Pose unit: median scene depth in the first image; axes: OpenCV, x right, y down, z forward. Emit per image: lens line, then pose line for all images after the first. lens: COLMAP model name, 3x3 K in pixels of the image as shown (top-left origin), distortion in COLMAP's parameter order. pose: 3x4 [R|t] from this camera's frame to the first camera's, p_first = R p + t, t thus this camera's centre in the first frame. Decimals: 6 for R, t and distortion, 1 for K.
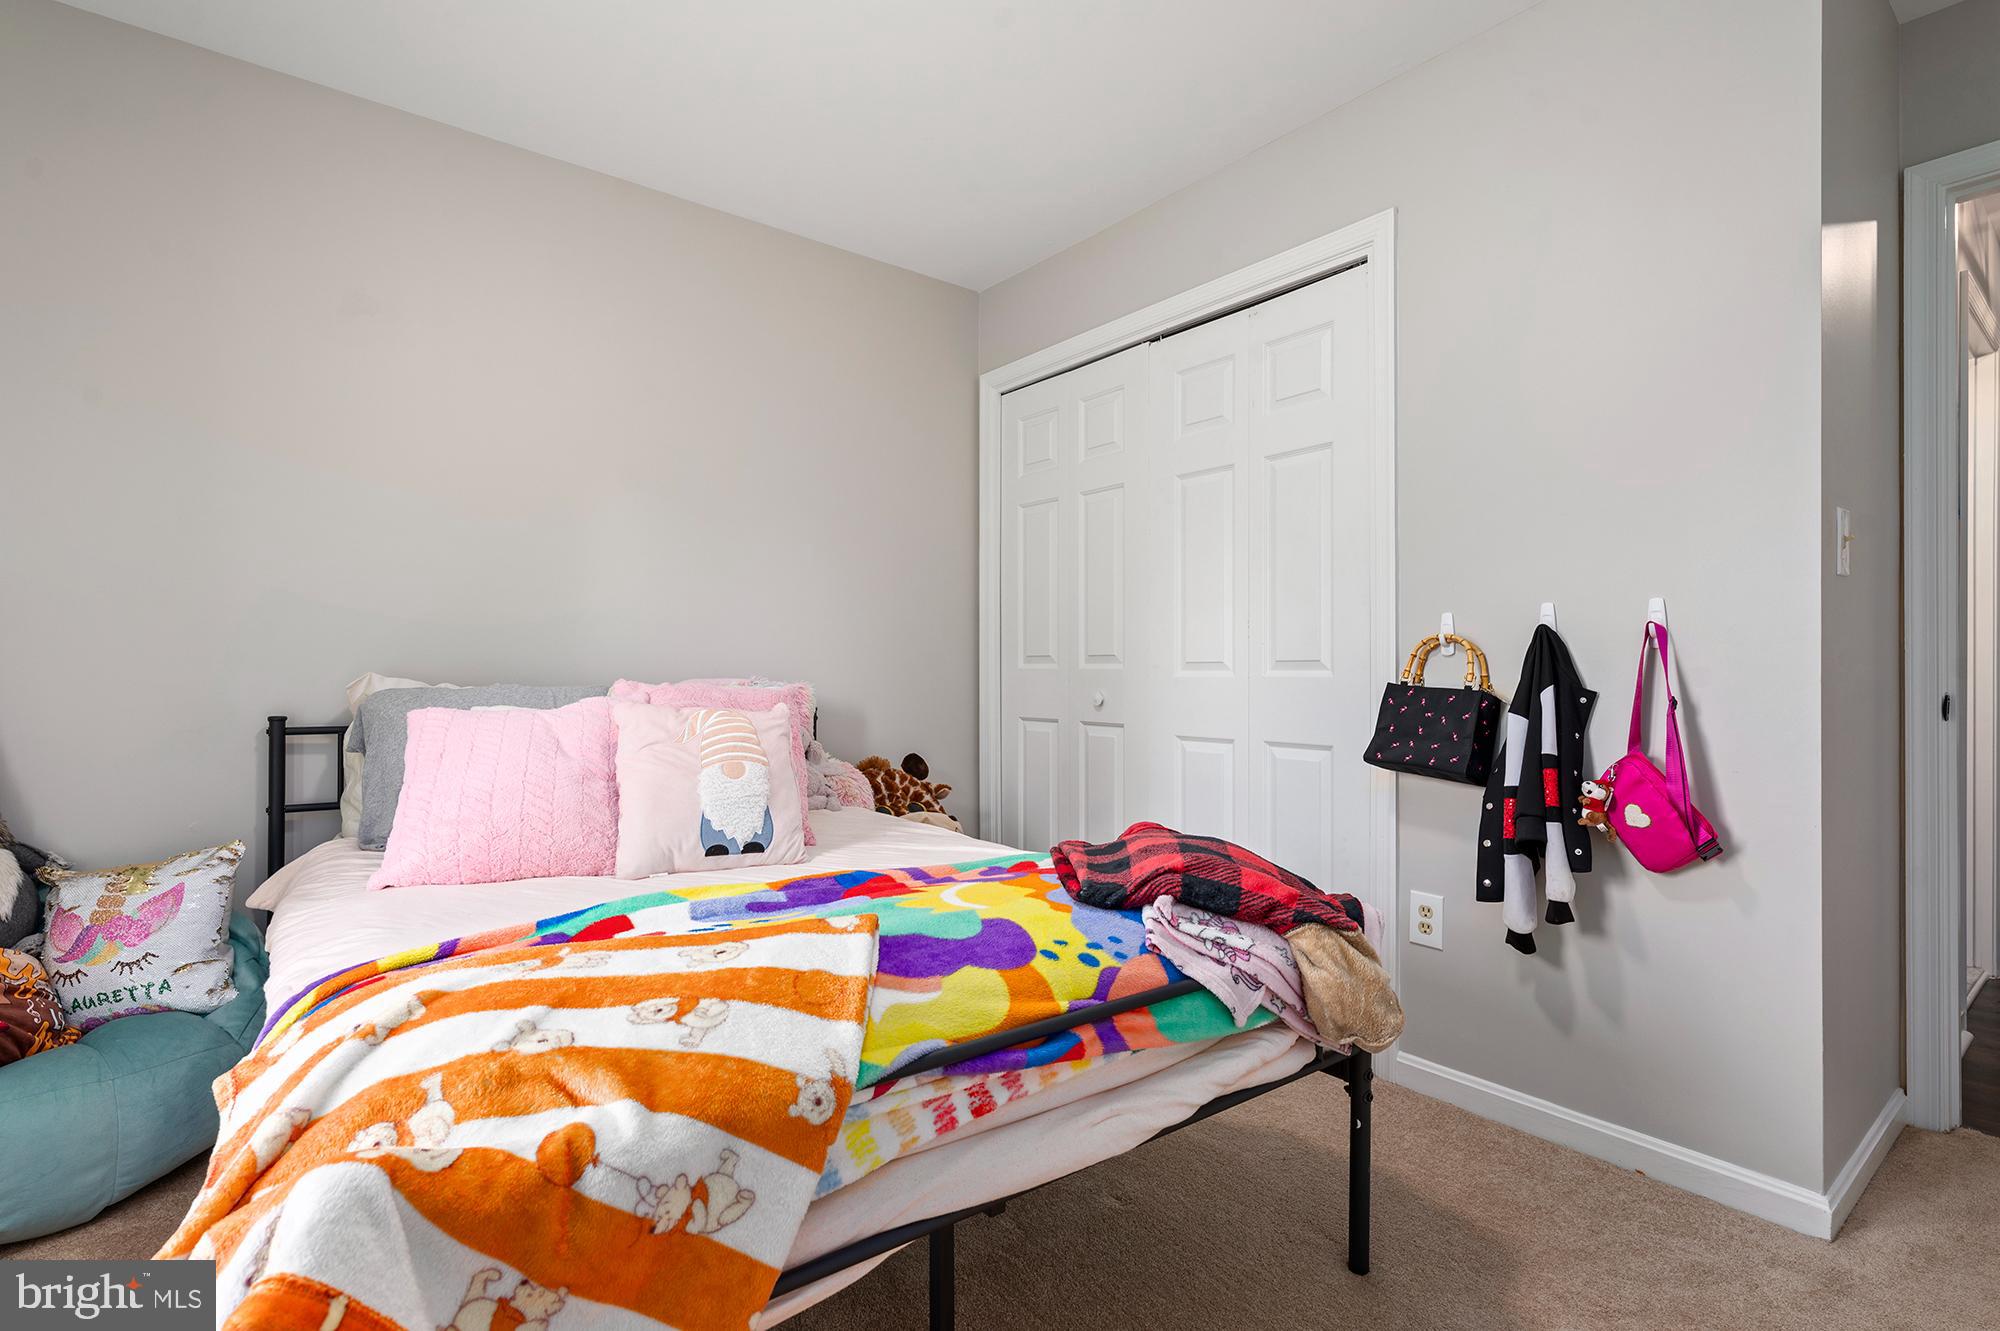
lens RADIAL K [[919.6, 0, 1006.0], [0, 919.6, 672.0], [0, 0, 1]] dist [0.001688, -0.000418]
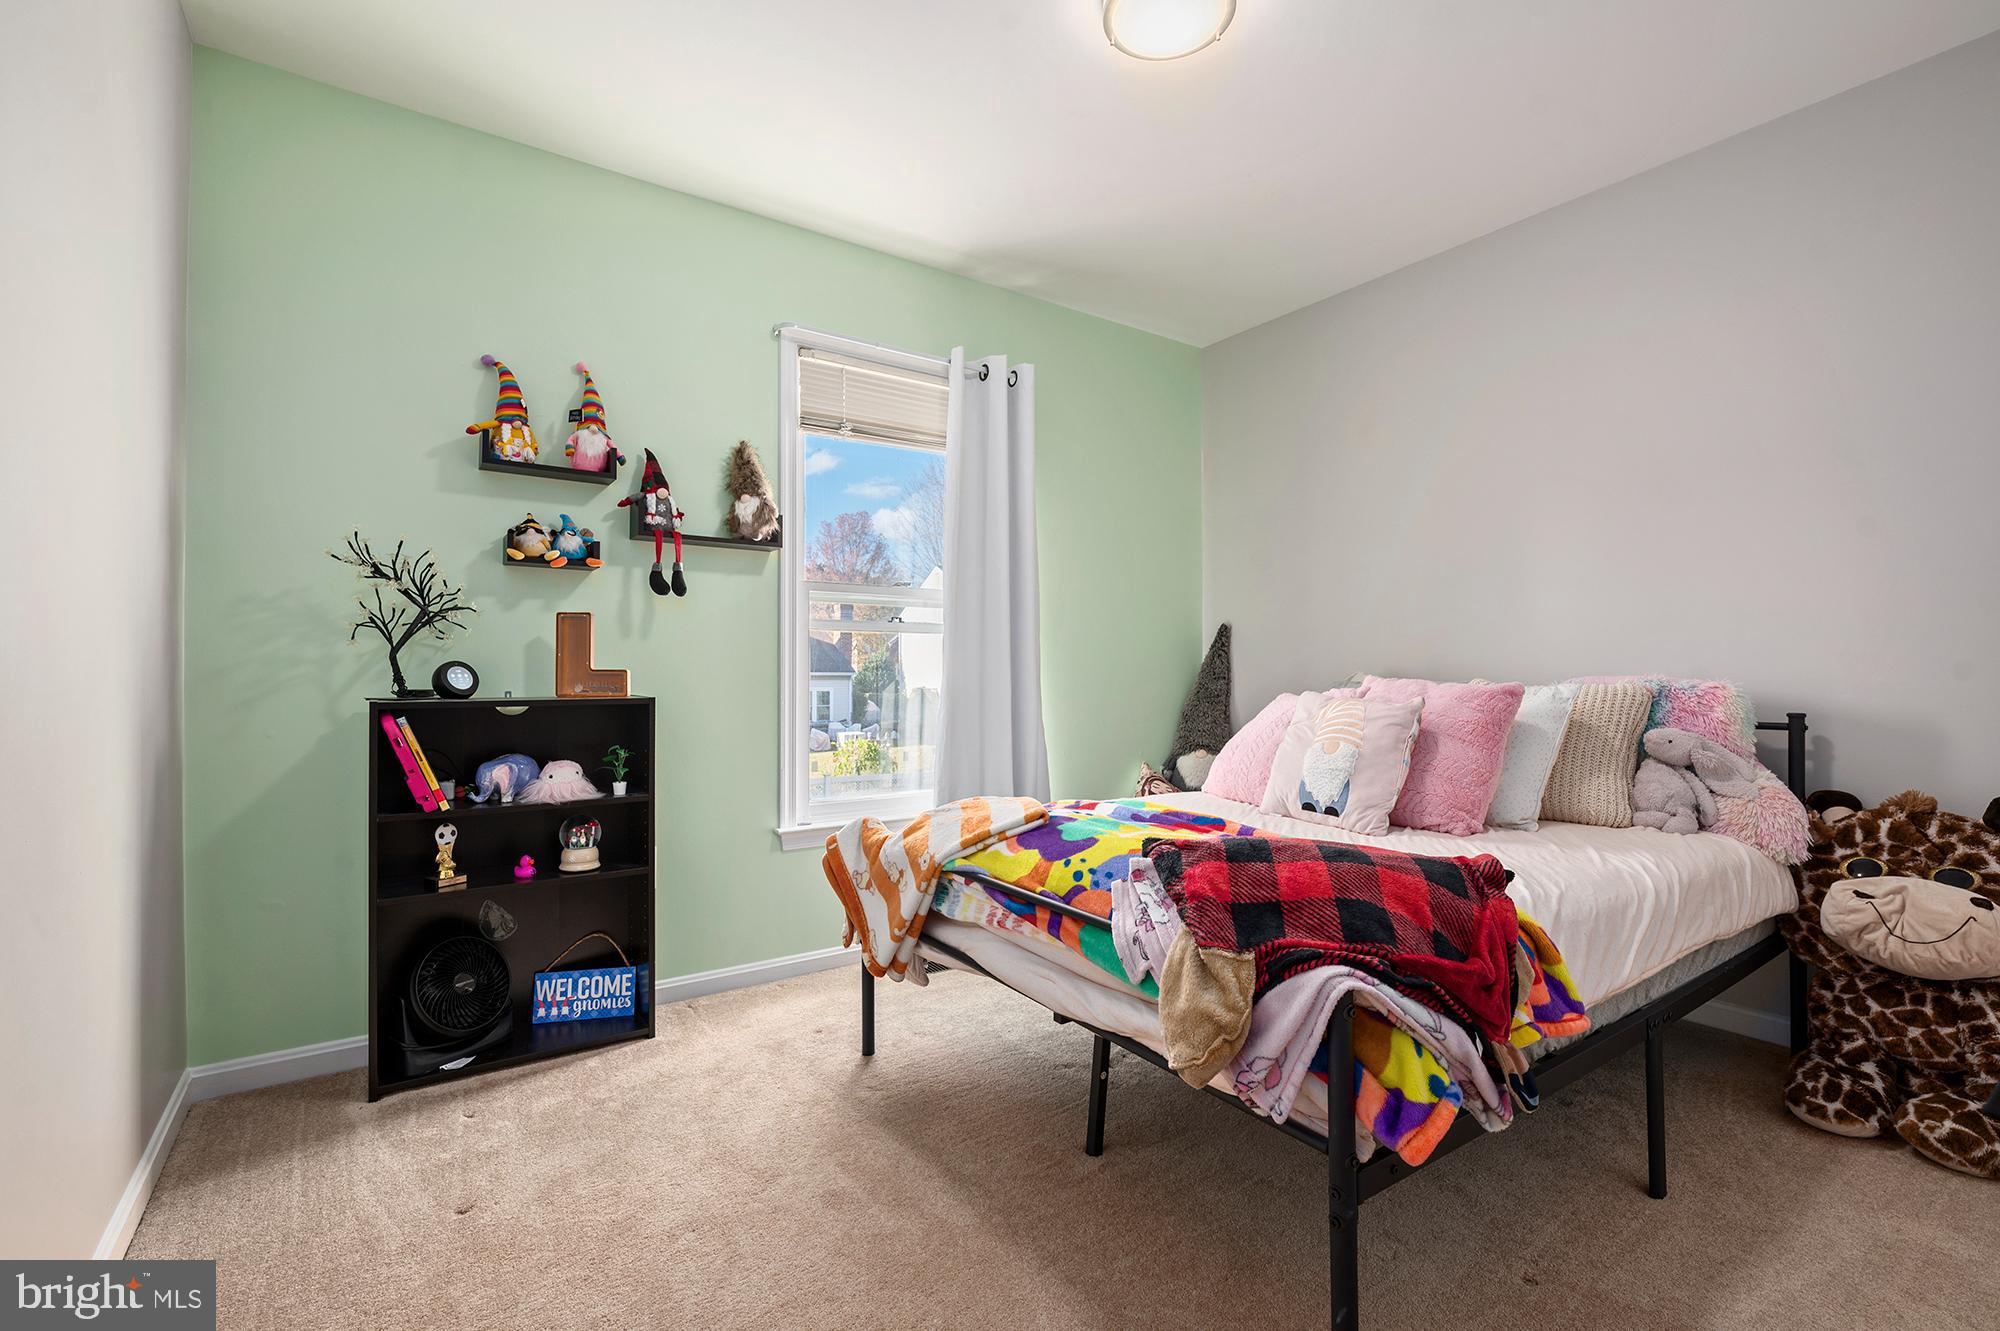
lens RADIAL K [[919.6, 0, 1010.0], [0, 919.6, 665.2], [0, 0, 1]] dist [0.001688, -0.000418]
pose [[-0.060348, -0.010683, -0.998120, 1.523984], [0.005626, 0.999923, -0.011043, 0.011923], [0.998162, -0.006282, -0.060284, 1.014359]]
